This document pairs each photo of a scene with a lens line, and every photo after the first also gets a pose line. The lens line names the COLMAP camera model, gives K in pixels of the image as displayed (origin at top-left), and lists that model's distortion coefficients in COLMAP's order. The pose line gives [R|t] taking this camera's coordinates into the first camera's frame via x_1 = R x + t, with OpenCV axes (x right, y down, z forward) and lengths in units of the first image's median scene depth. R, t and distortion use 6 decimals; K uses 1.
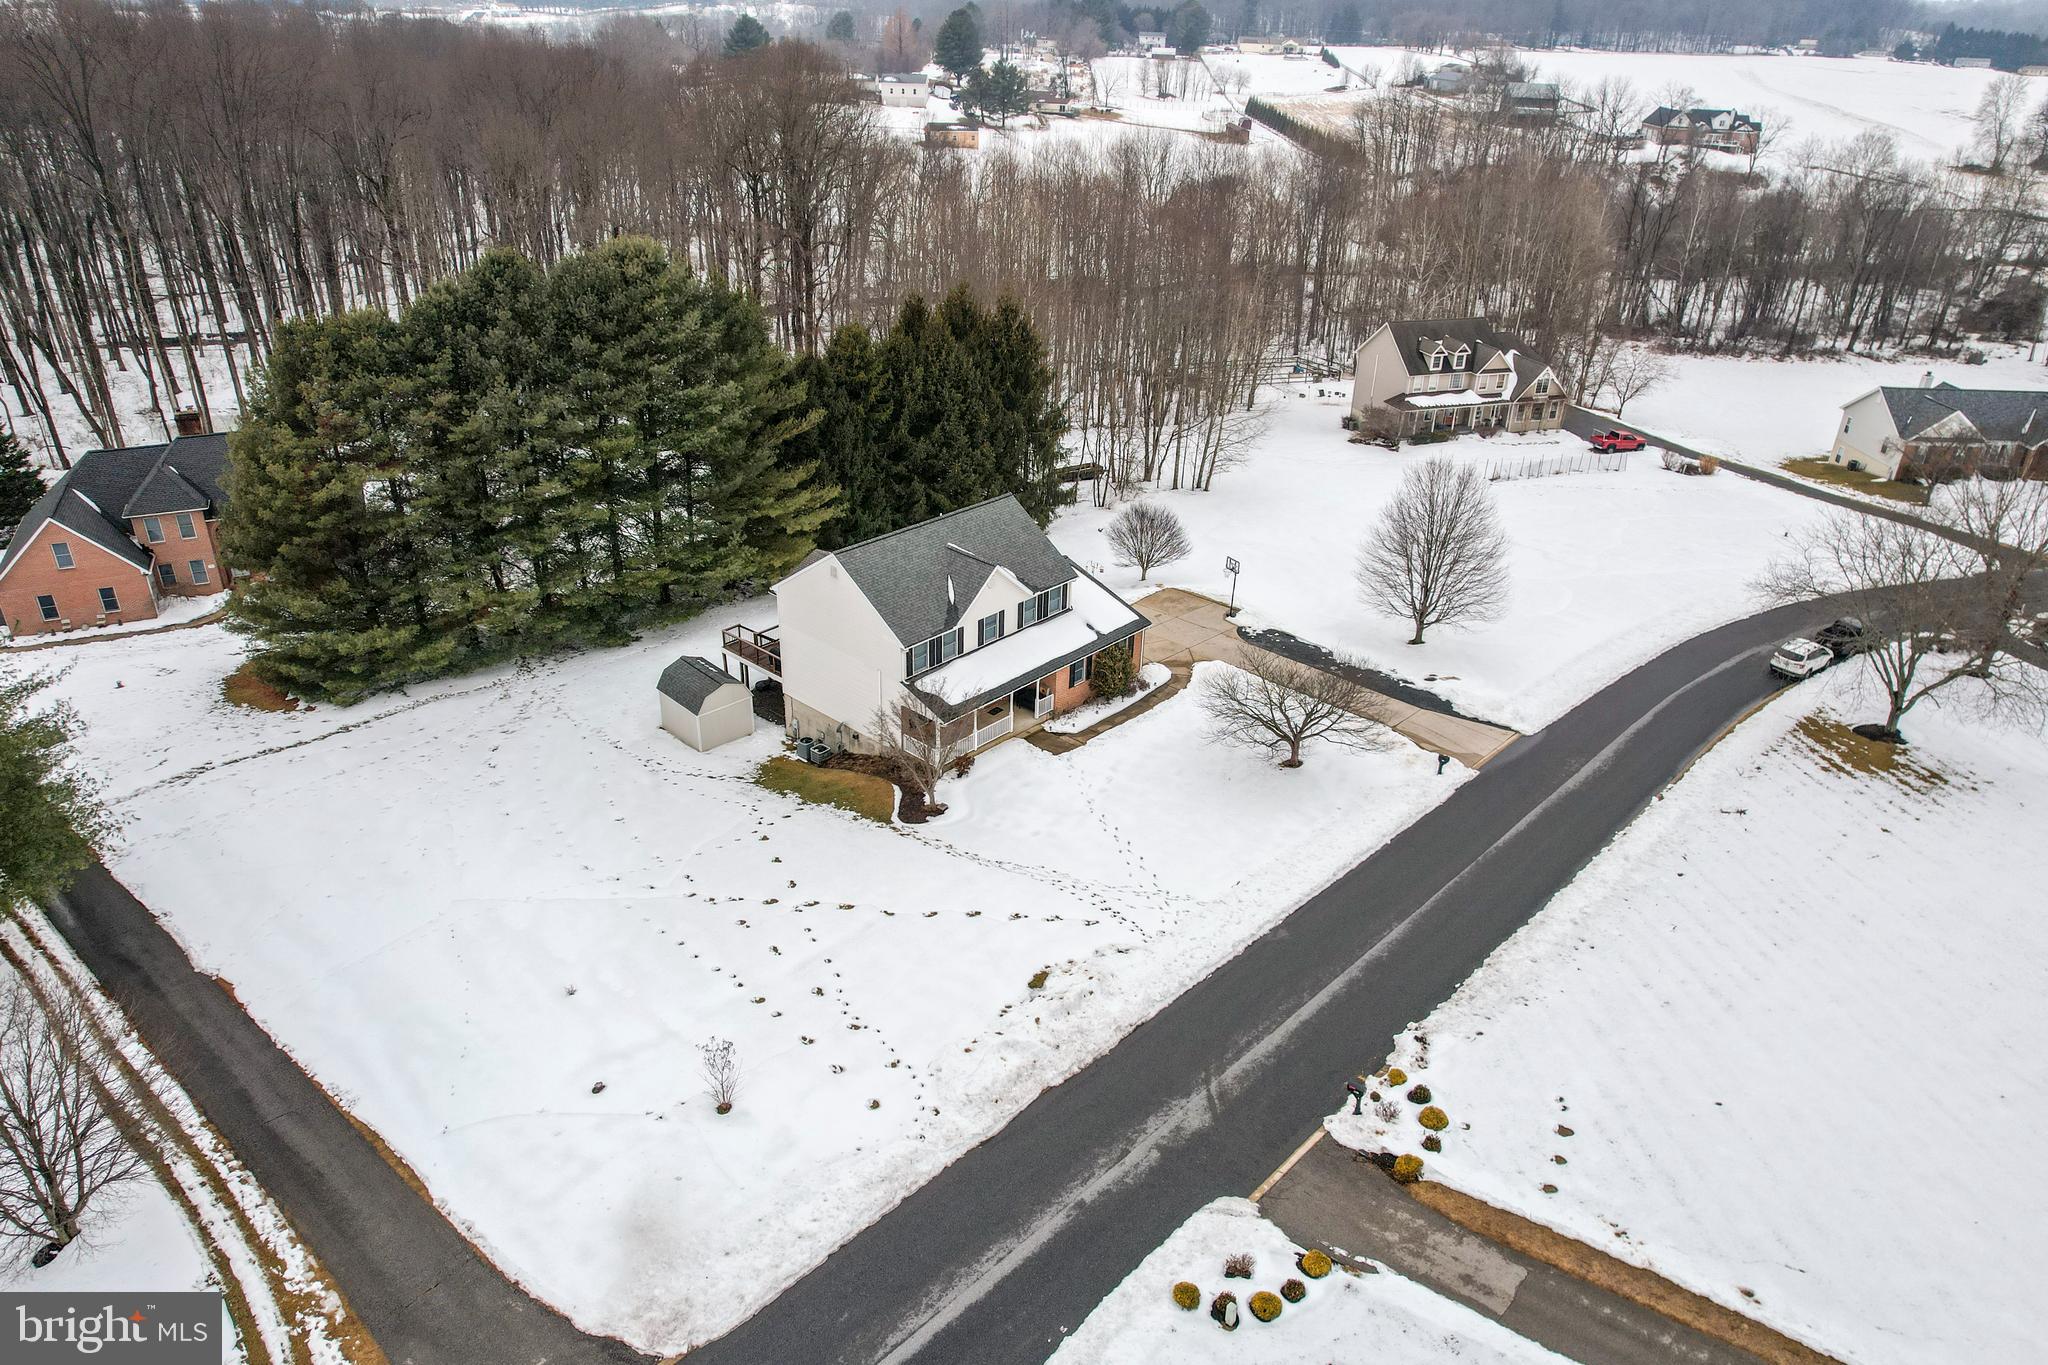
lens RADIAL K [[1375.0, 0, 1024.0], [0, 1375.0, 682.5], [0, 0, 1]] dist [-0.076573, 0.076058]
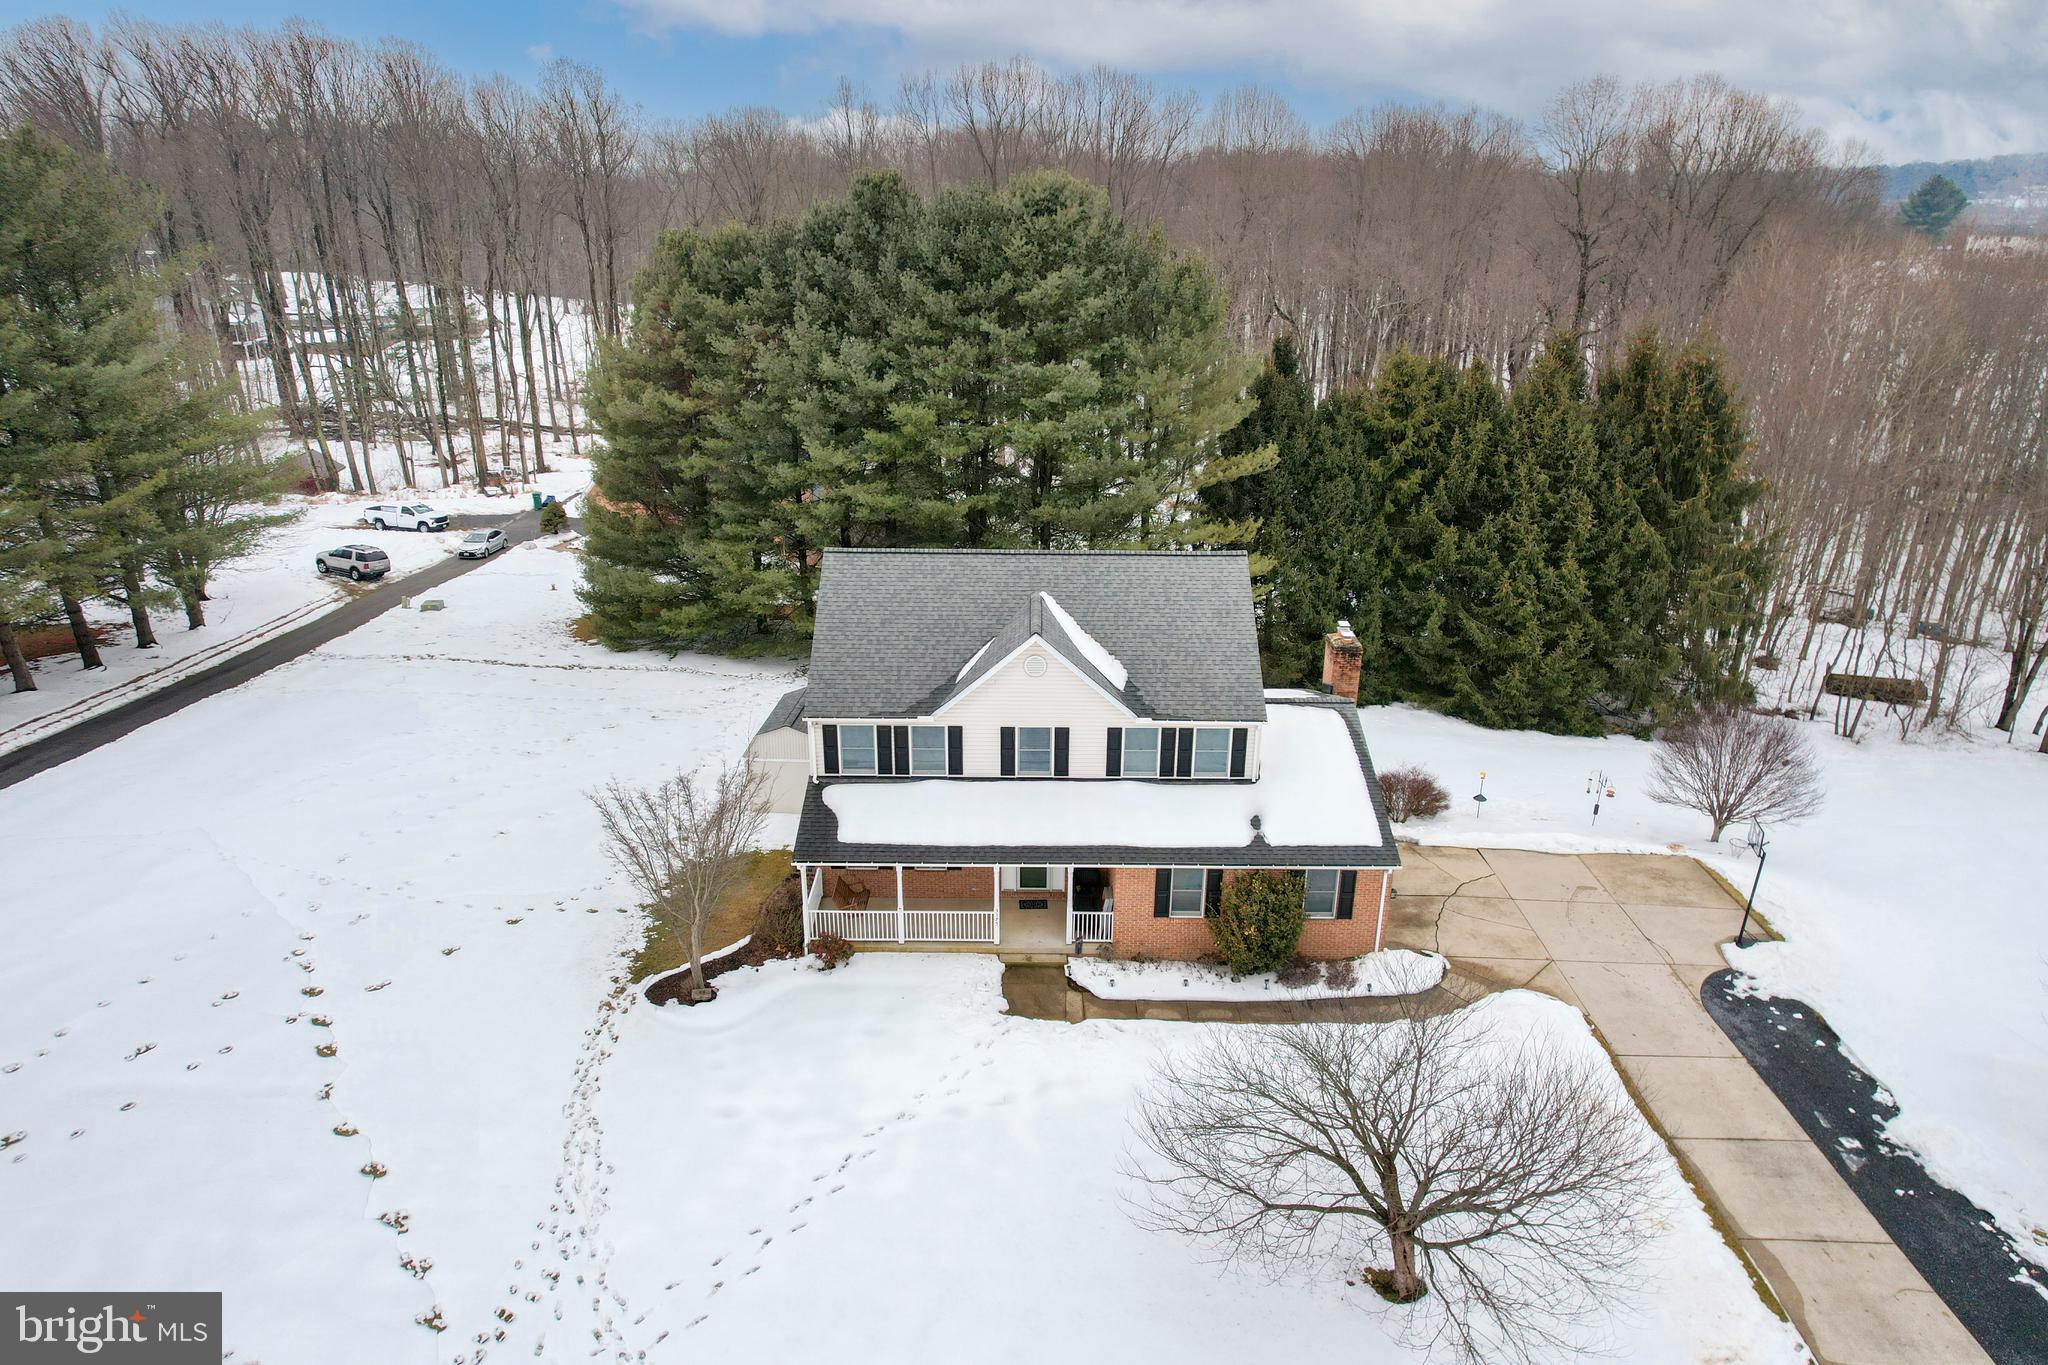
lens RADIAL K [[1309.0, 0, 1024.0], [0, 1309.0, 682.5], [0, 0, 1]] dist [-0.038241, -0.000116]
pose [[0.673139, 0.244424, -0.697954, 0.298543], [-0.327818, 0.944627, 0.014646, -0.064903], [0.662887, 0.218943, 0.715993, 0.555251]]
